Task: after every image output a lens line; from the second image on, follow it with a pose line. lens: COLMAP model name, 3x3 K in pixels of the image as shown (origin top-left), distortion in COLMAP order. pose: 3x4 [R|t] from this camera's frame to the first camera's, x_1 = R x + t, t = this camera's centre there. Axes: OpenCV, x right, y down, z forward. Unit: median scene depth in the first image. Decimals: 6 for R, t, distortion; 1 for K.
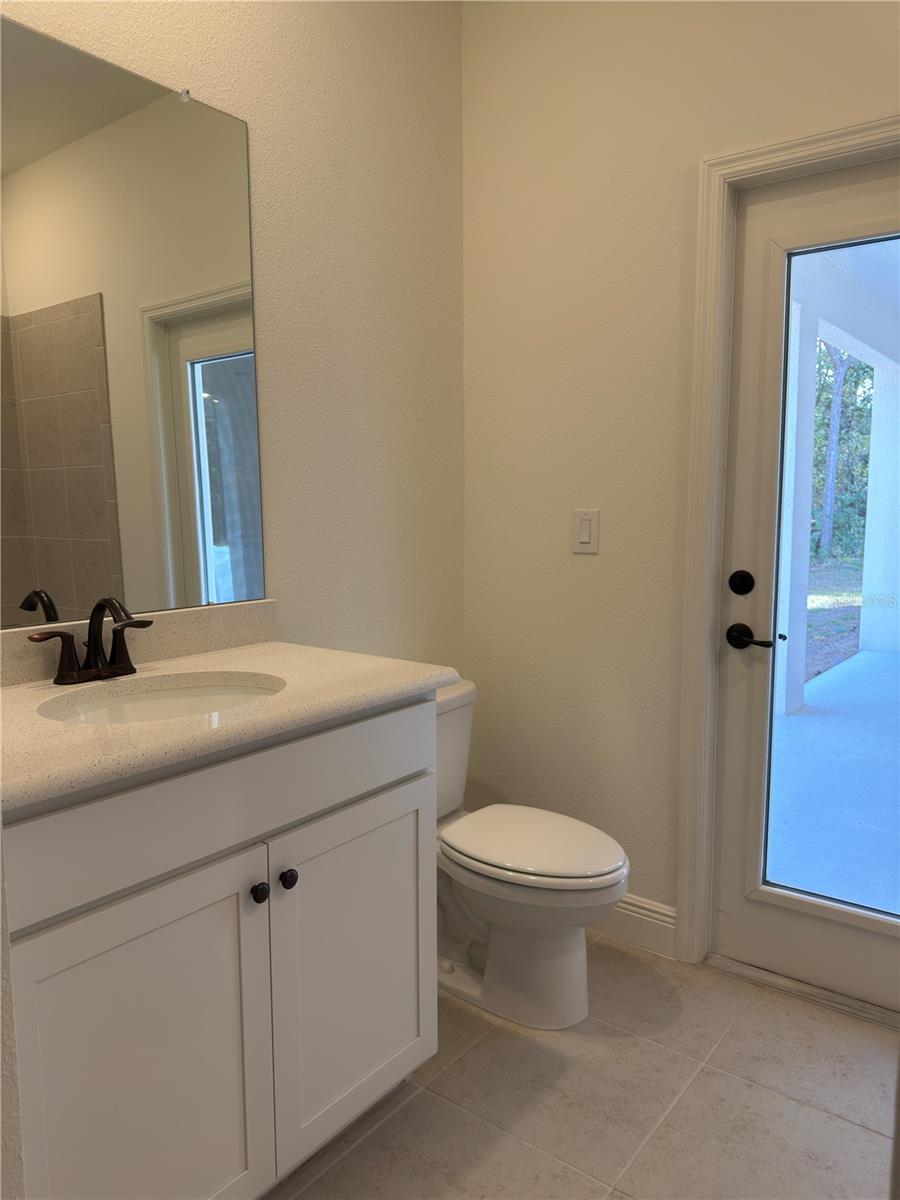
lens RADIAL K [[859.9, 0, 447.6], [0, 859.9, 604.5], [0, 0, 1]] dist [0.000167, -0.004374]
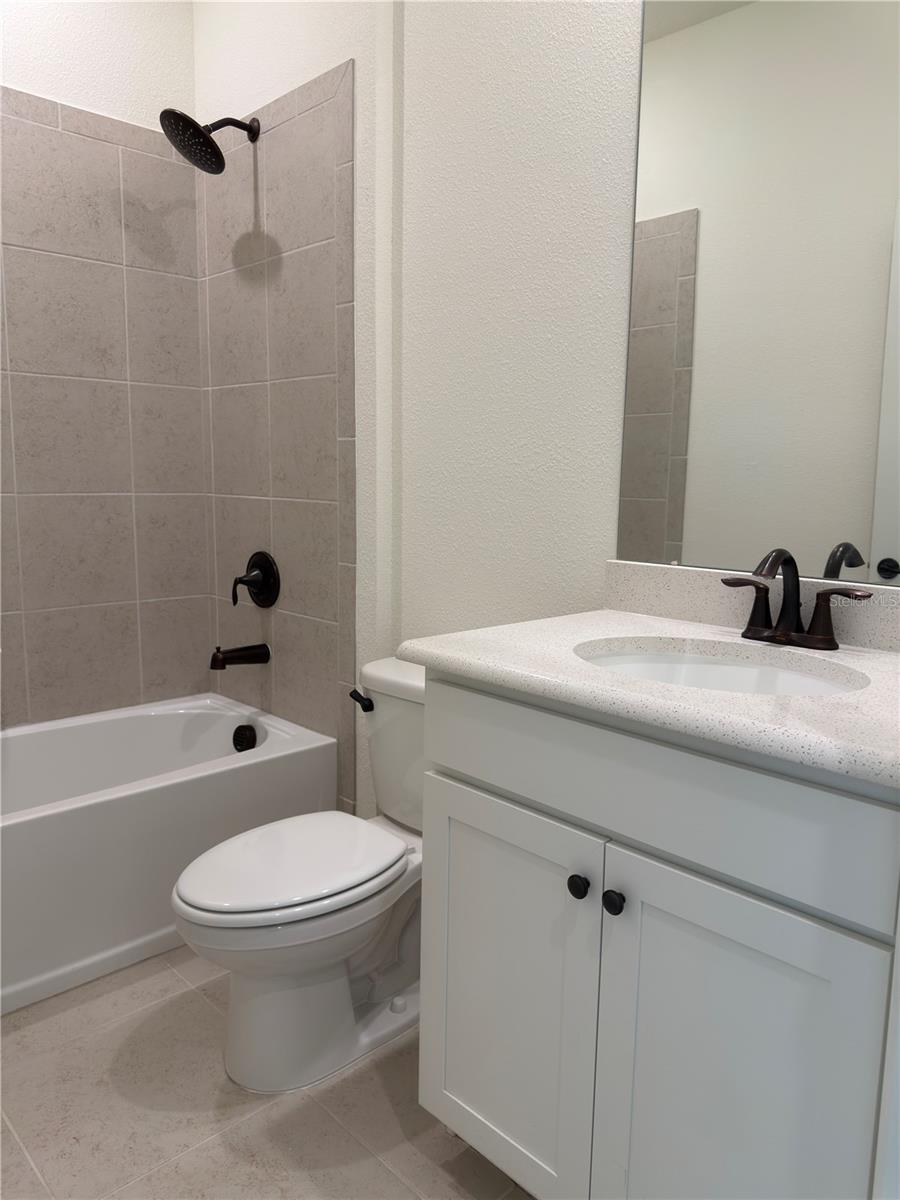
lens RADIAL K [[859.9, 0, 447.6], [0, 859.9, 604.5], [0, 0, 1]] dist [0.000167, -0.004374]
pose [[-0.152727, 0.148224, -0.977090, 0.534767], [-0.122677, 0.978198, 0.167567, -0.062528], [0.980625, 0.145458, -0.131214, 0.828831]]
